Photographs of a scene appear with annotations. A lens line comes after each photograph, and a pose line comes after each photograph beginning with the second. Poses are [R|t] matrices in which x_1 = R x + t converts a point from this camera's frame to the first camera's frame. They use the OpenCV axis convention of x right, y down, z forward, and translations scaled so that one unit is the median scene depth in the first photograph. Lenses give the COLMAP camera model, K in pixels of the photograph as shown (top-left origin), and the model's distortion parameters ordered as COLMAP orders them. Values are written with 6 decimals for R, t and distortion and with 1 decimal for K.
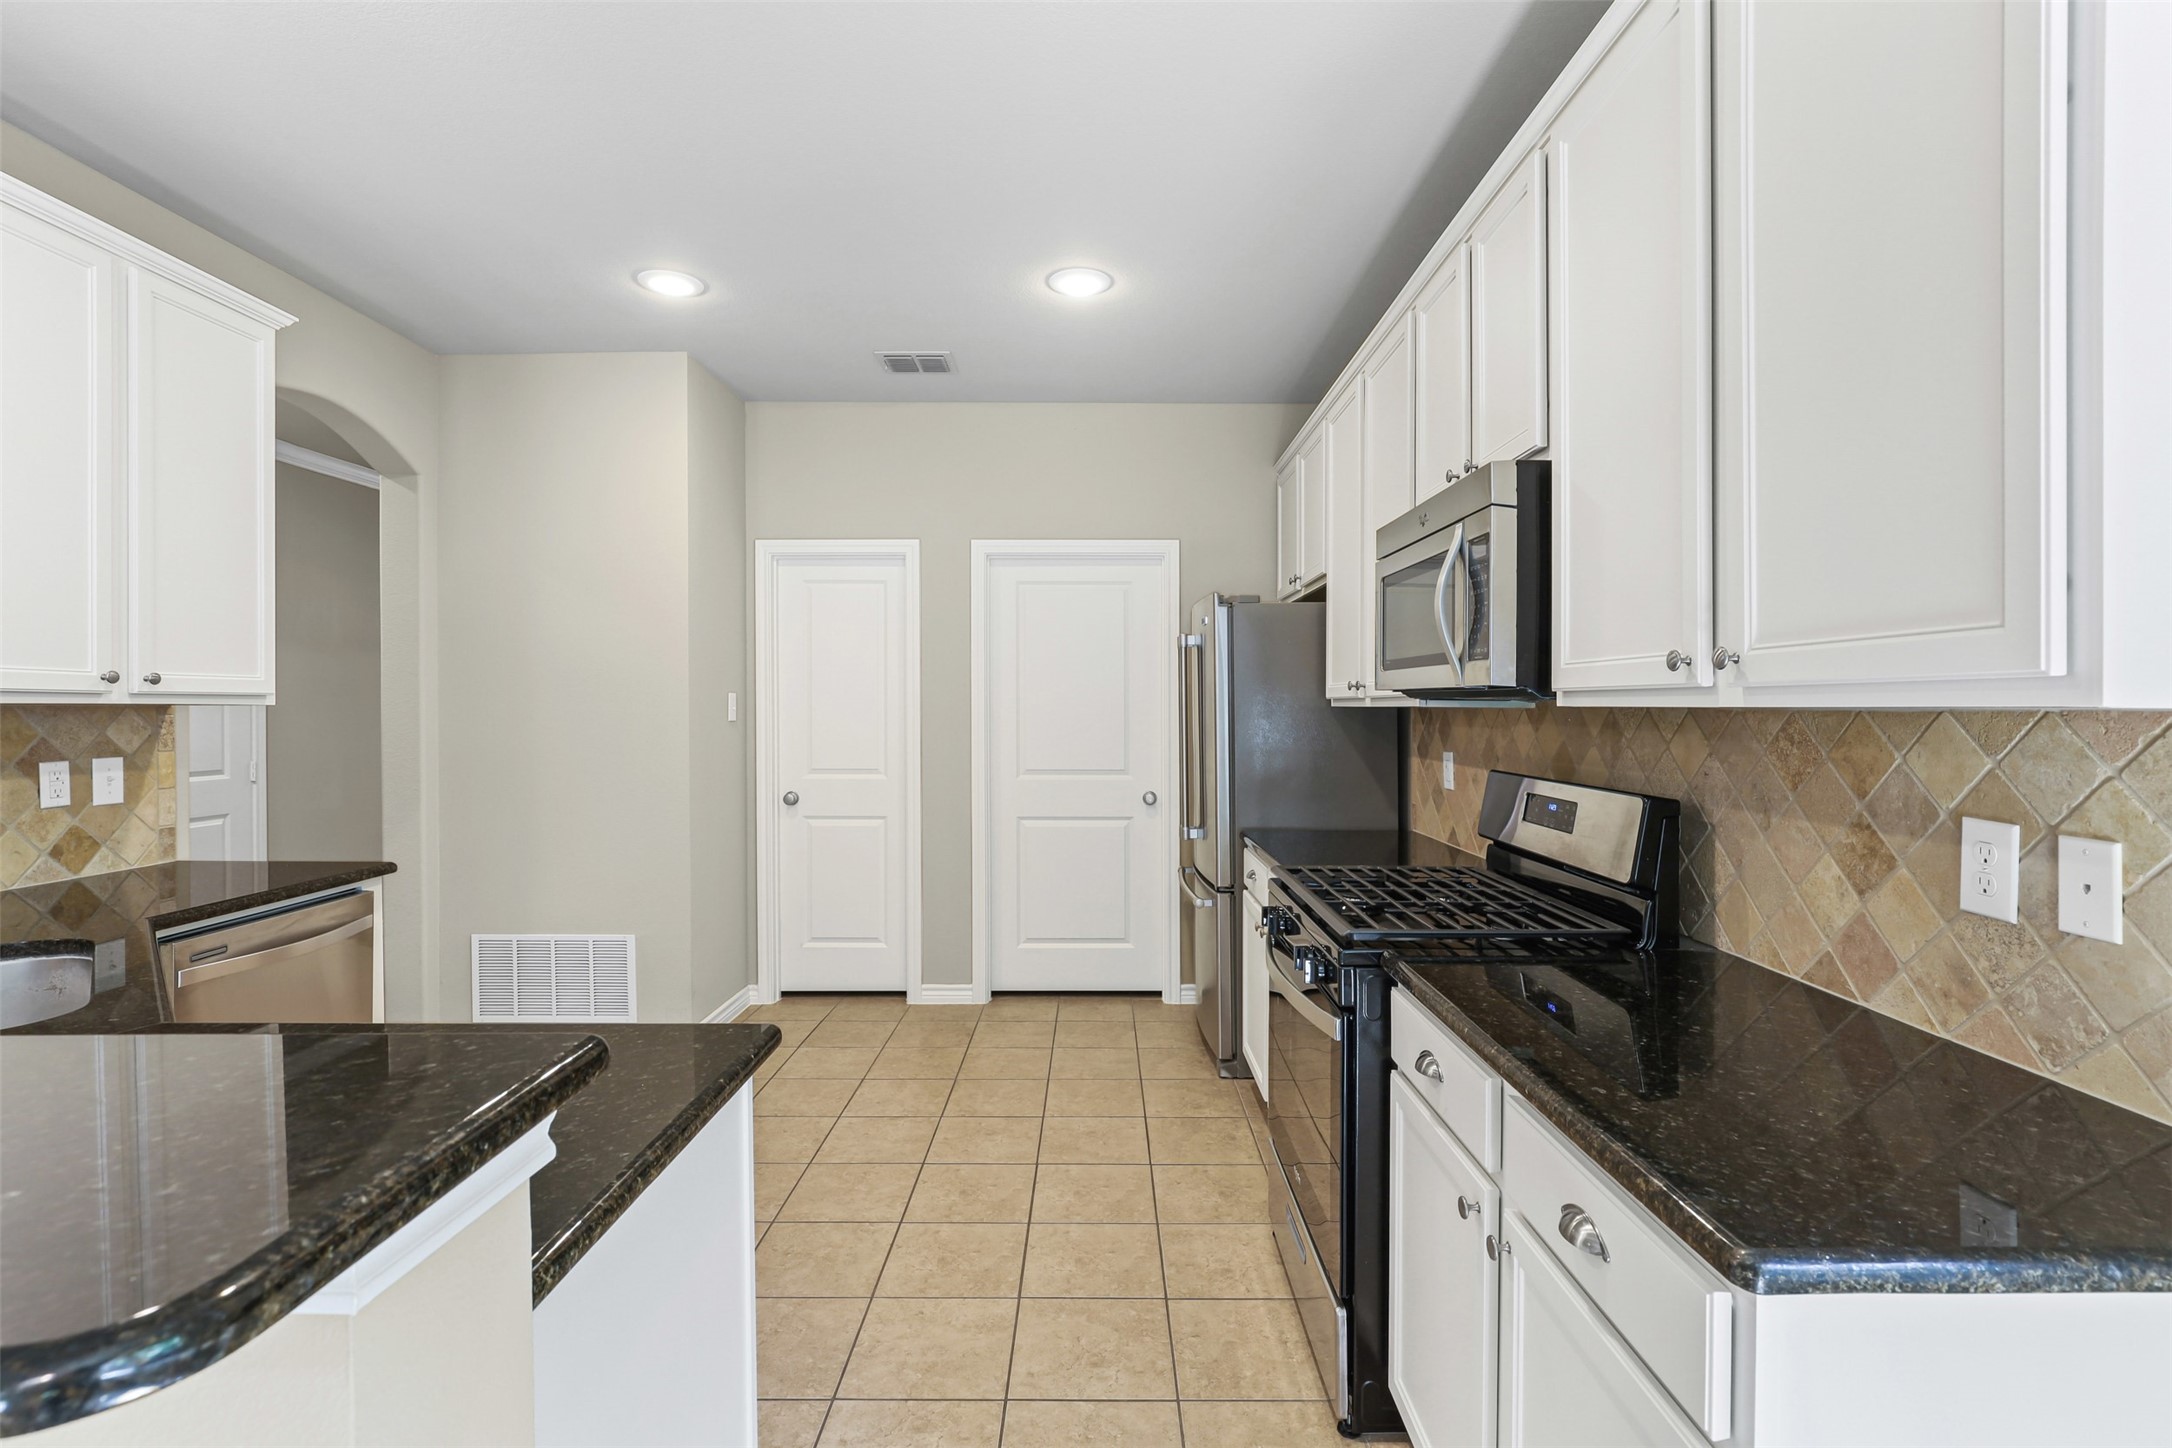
lens RADIAL K [[996.7, 0, 1100.5], [0, 996.7, 722.8], [0, 0, 1]] dist [-0.019771, 0.006387]
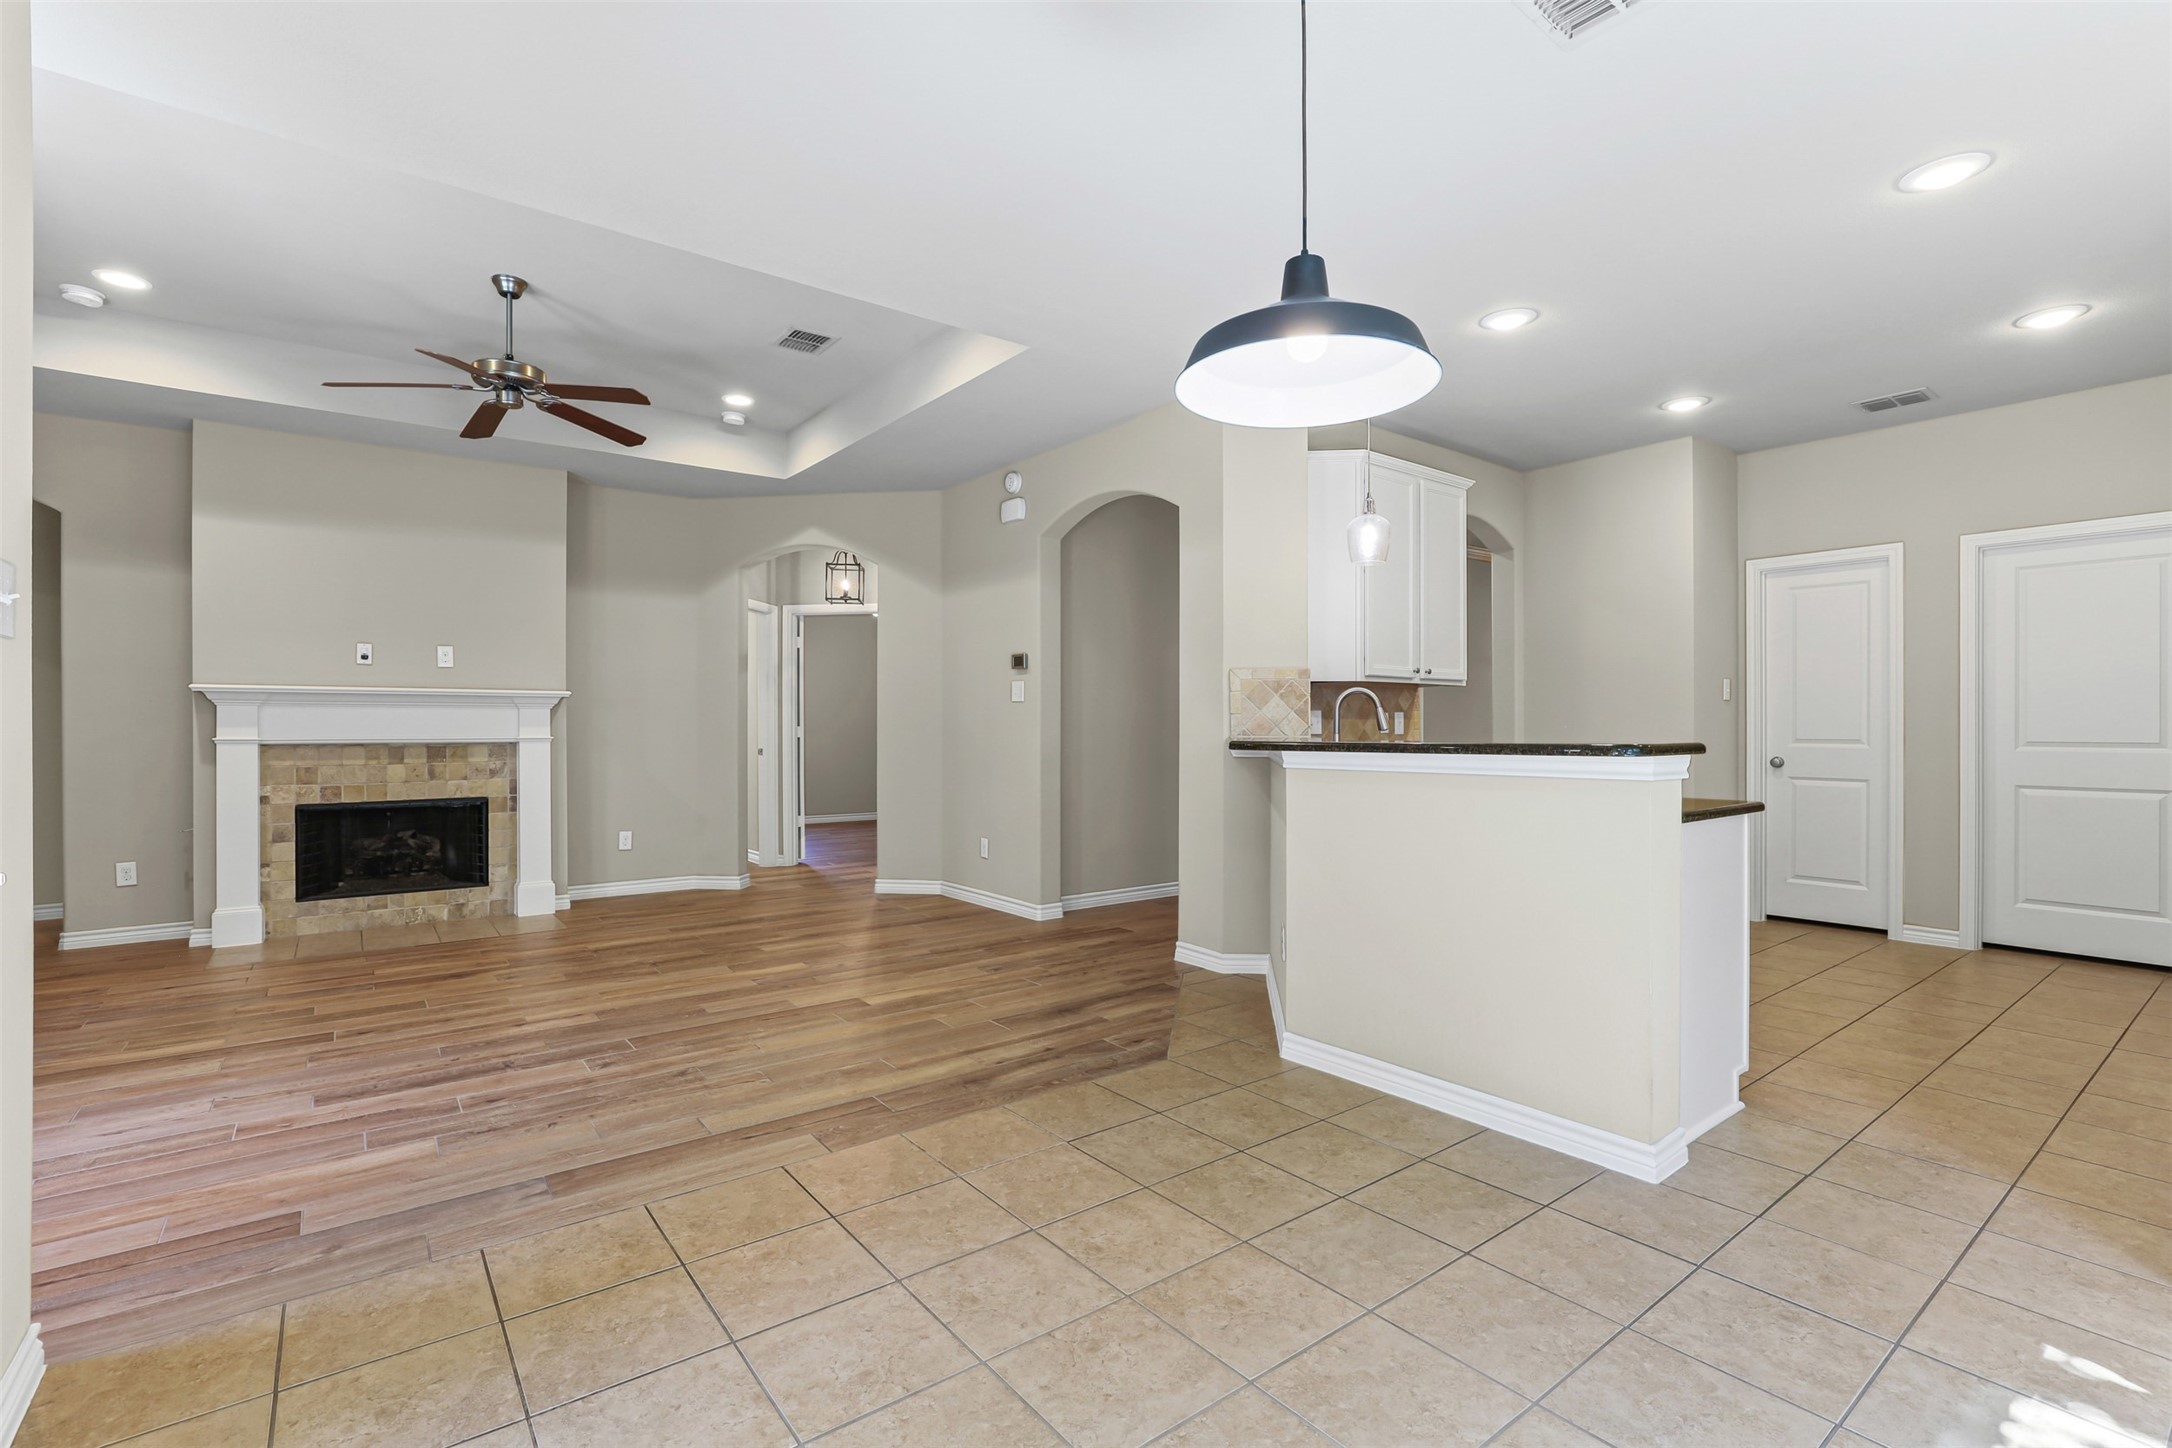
lens RADIAL K [[989.2, 0, 1099.4], [0, 989.2, 725.6], [0, 0, 1]] dist [-0.017189, 0.001502]
pose [[0.612826, -0.000509, -0.790218, 0.268048], [-0.011851, 0.999881, -0.009834, 0.097075], [0.790129, 0.015391, 0.612747, -0.812379]]
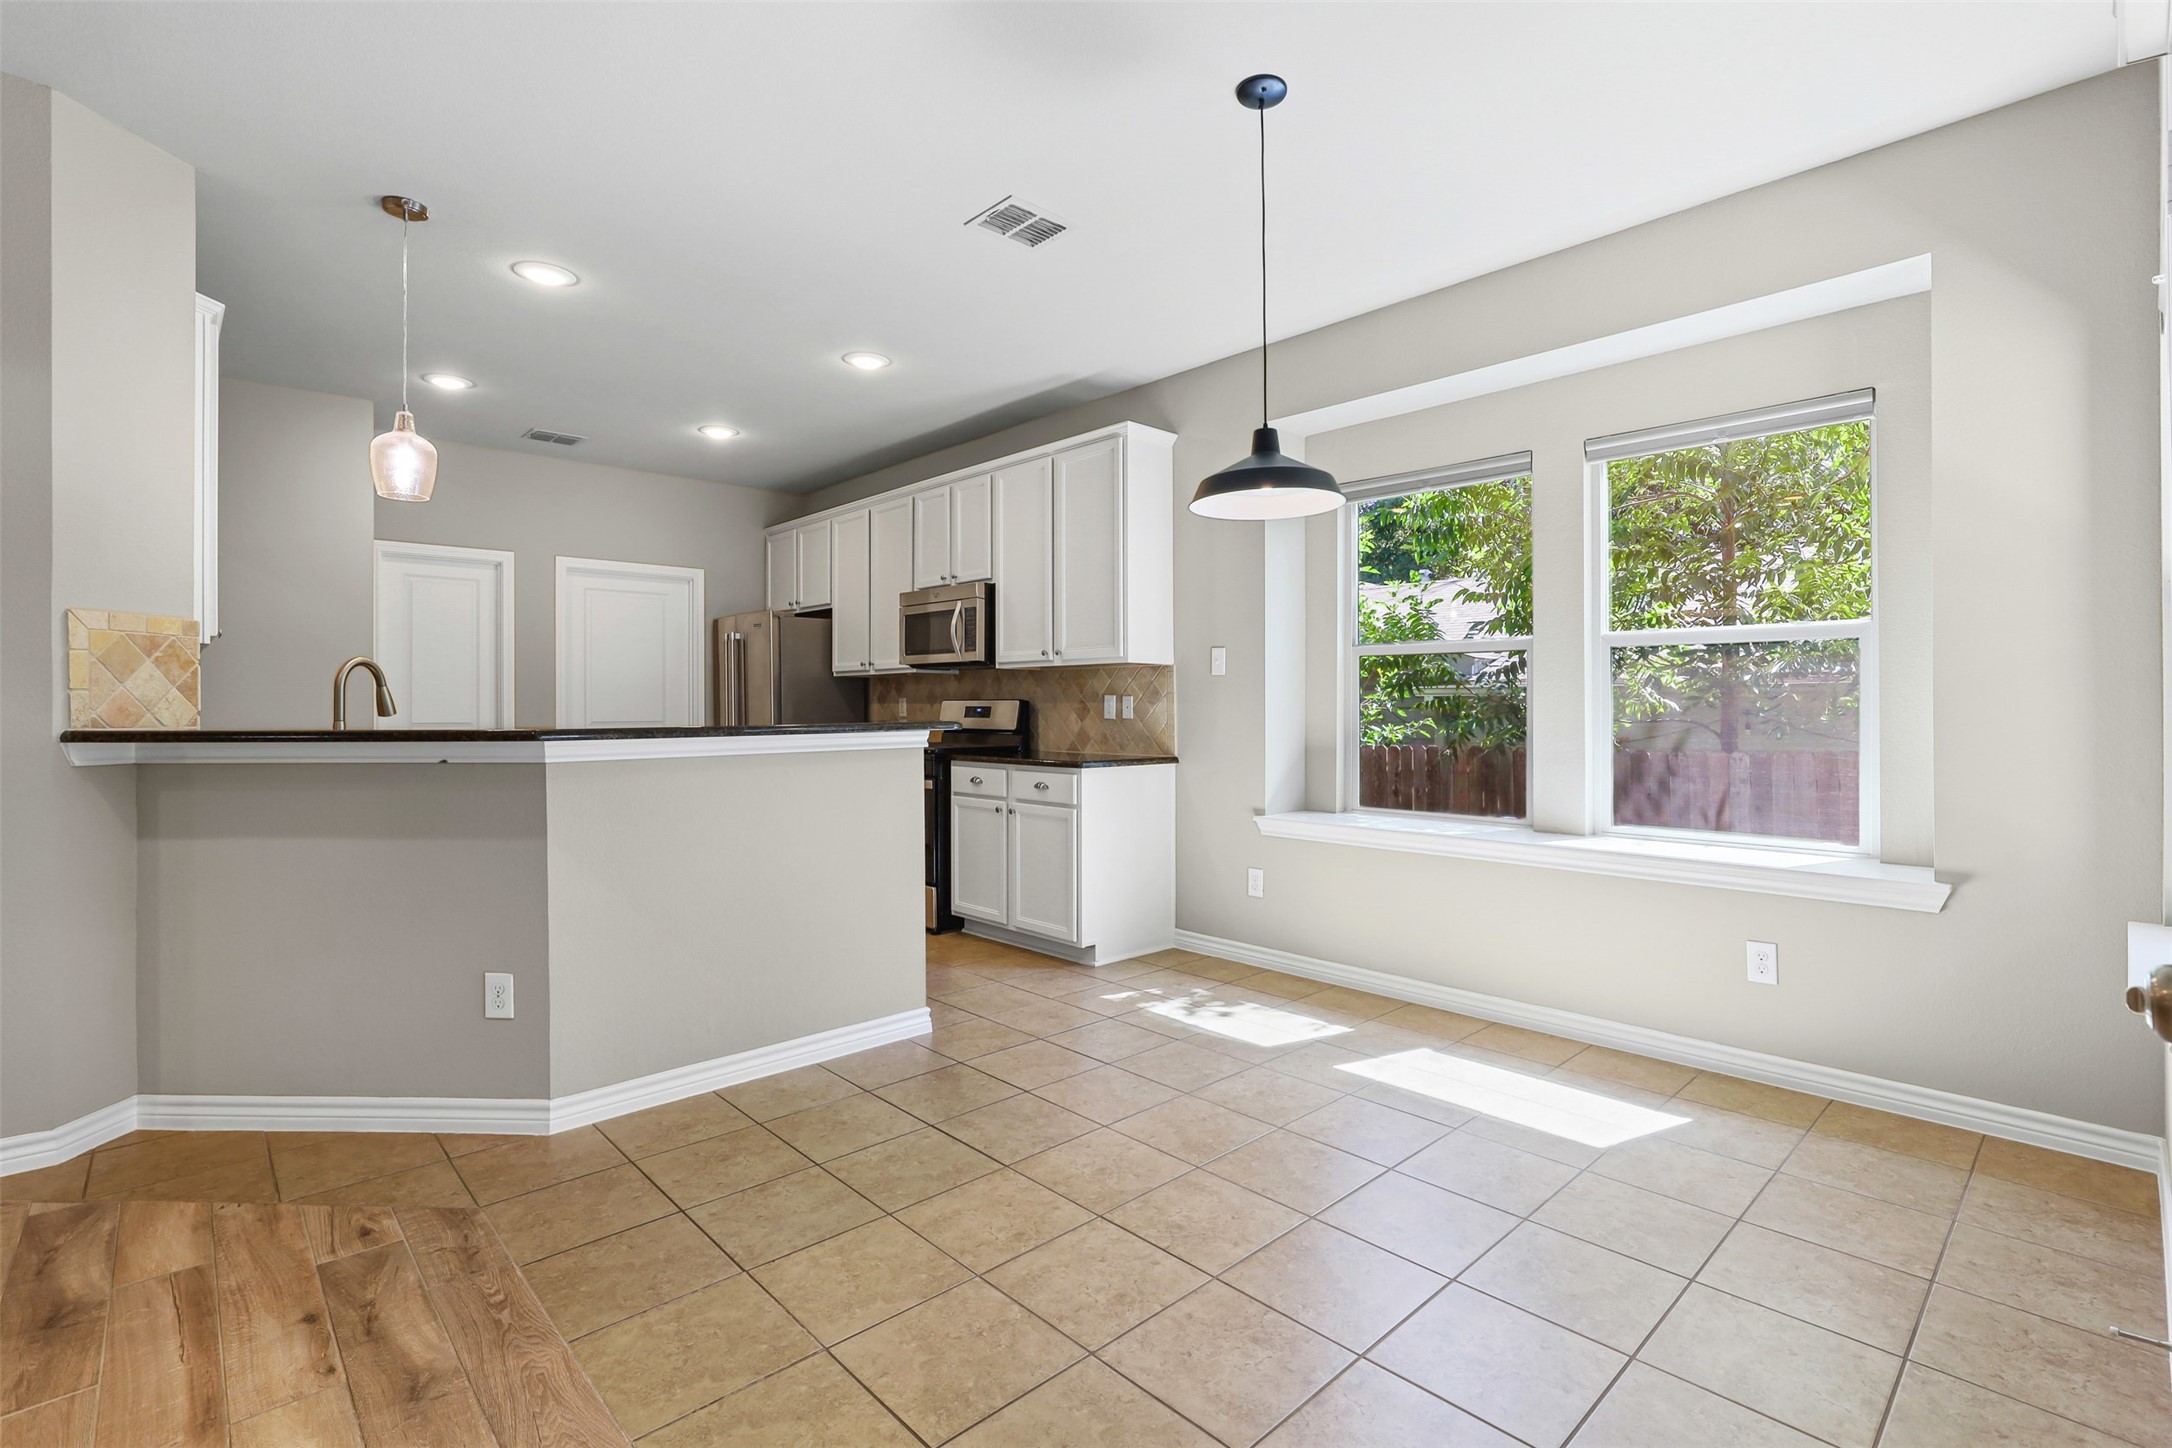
lens RADIAL K [[992.7, 0, 1107.0], [0, 992.7, 705.3], [0, 0, 1]] dist [-0.023840, 0.007799]
pose [[0.722801, 0.000007, 0.691057, -0.953829], [0.012909, 0.999825, -0.013512, 0.098094], [-0.690936, 0.018687, 0.722674, -0.960811]]
